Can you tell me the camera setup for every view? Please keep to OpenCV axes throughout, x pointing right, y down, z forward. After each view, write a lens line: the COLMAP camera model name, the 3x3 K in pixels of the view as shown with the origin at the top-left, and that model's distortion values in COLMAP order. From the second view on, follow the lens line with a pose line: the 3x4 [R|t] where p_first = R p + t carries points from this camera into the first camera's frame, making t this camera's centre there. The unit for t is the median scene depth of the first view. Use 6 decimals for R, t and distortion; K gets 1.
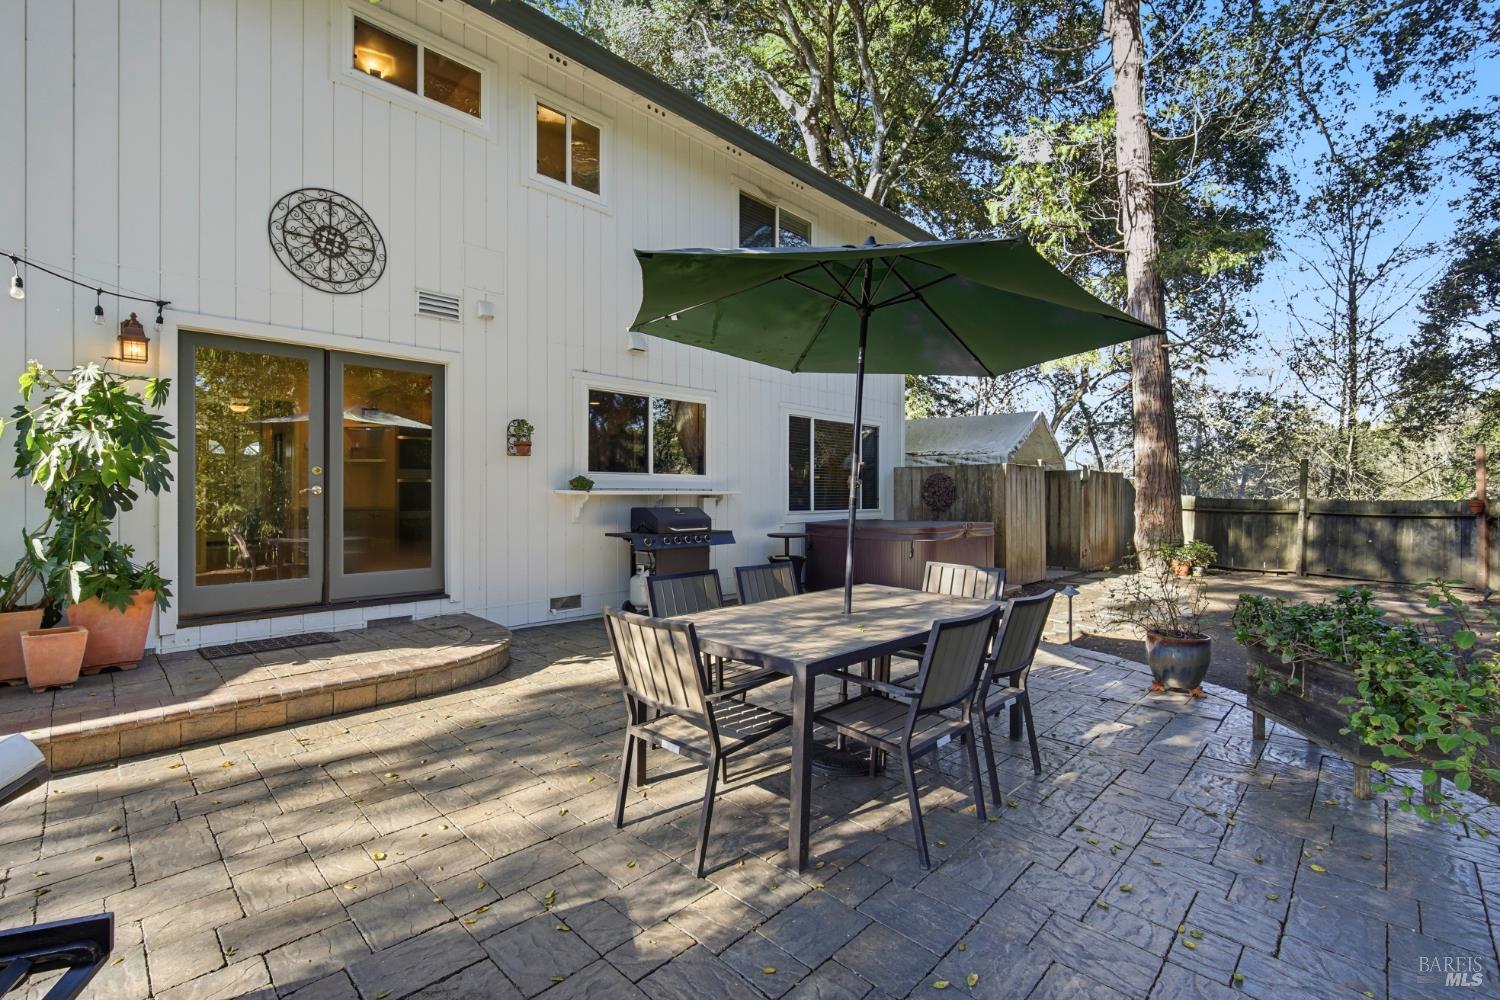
lens RADIAL K [[659.3, 0, 750.3], [0, 659.3, 497.6], [0, 0, 1]] dist [-0.001125, 0.000281]
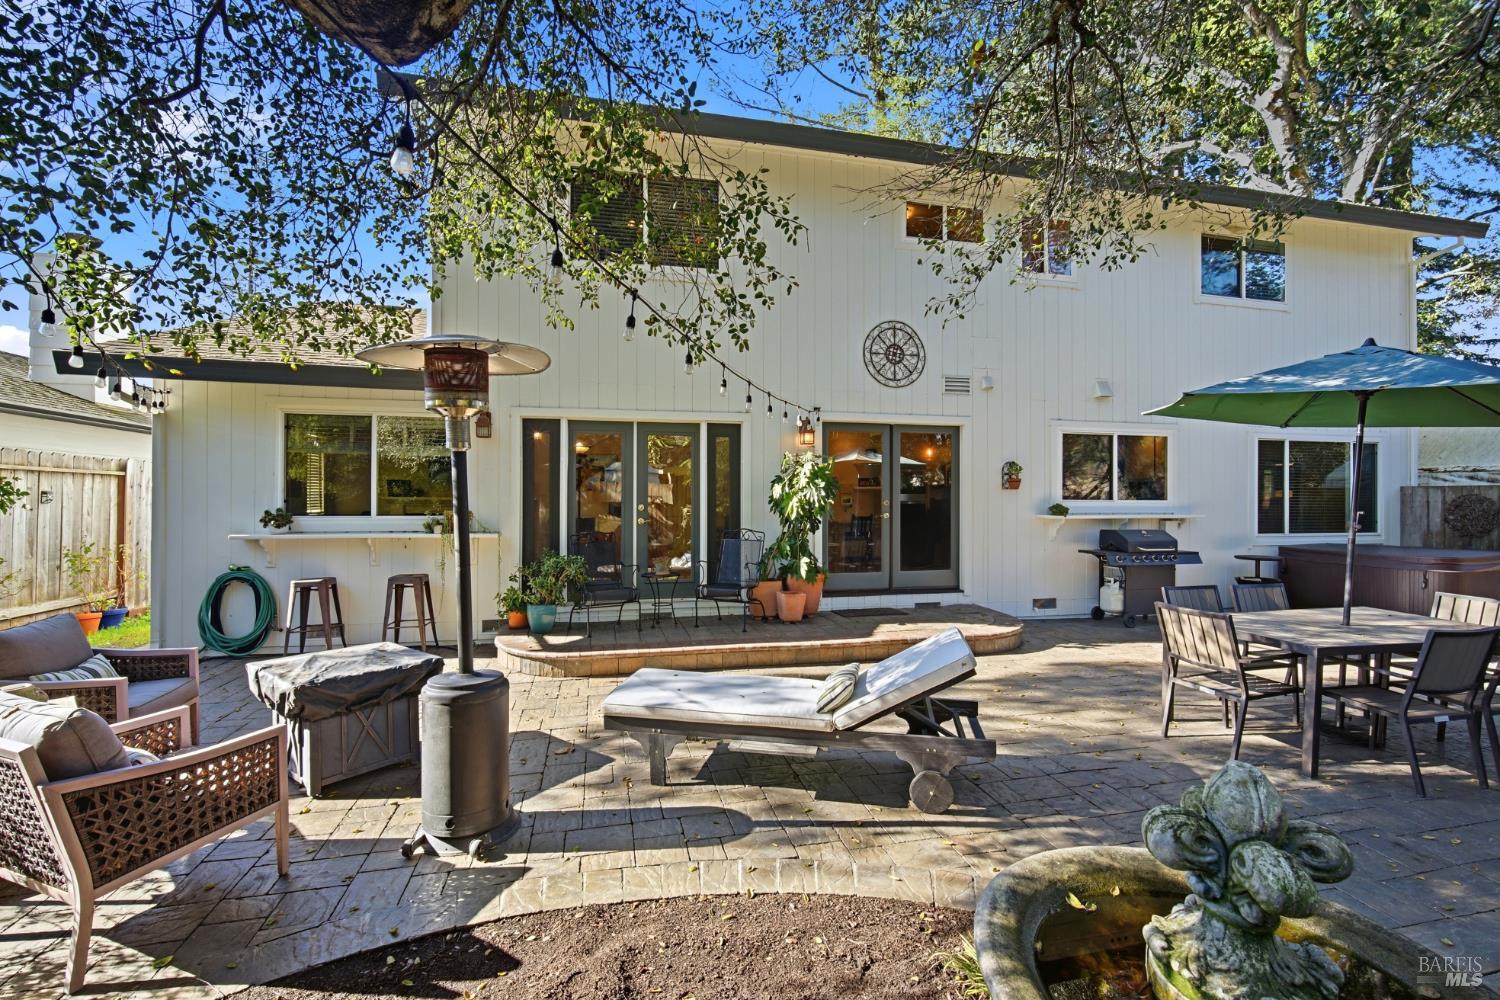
lens RADIAL K [[659.3, 0, 750.4], [0, 659.3, 496.6], [0, 0, 1]] dist [-0.001125, 0.000281]
pose [[0.842570, -0.000856, -0.538587, -0.083322], [-0.004729, 0.999948, -0.008988, -0.036642], [0.538566, 0.010120, 0.842522, -0.425090]]
